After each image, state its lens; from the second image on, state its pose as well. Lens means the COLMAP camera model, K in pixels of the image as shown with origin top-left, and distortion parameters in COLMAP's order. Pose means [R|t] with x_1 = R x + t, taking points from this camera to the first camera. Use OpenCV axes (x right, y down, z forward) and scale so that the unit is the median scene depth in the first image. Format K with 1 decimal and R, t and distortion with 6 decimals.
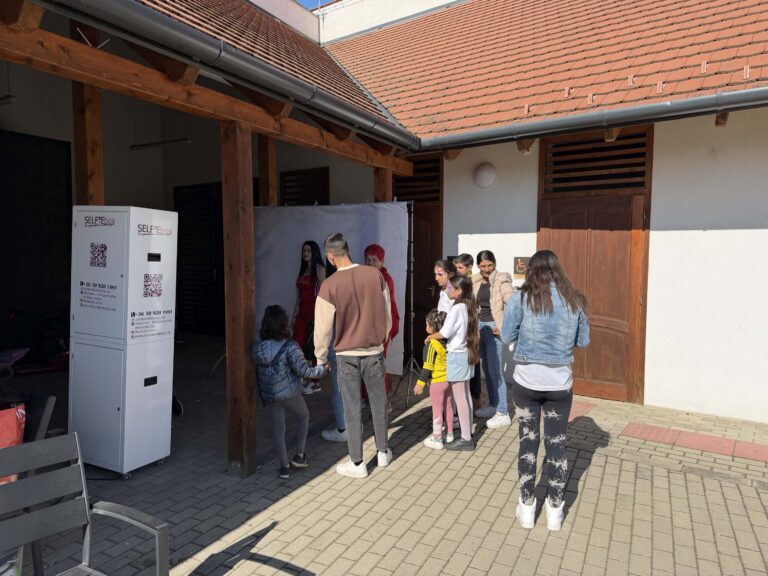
lens RADIAL K [[535.3, 0, 384.0], [0, 535.3, 288.0], [0, 0, 1]] dist [0.062141, -0.074445]
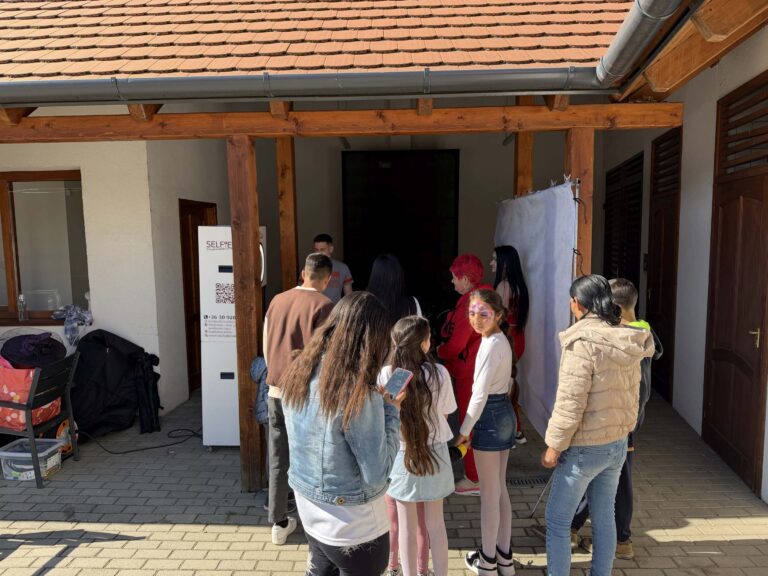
lens RADIAL K [[535.3, 0, 384.0], [0, 535.3, 288.0], [0, 0, 1]] dist [0.062141, -0.074445]
pose [[0.413529, 0.075362, -0.907367, 0.807158], [-0.040065, 0.997109, 0.064557, -0.112023], [0.909609, 0.009658, 0.415353, 0.898842]]
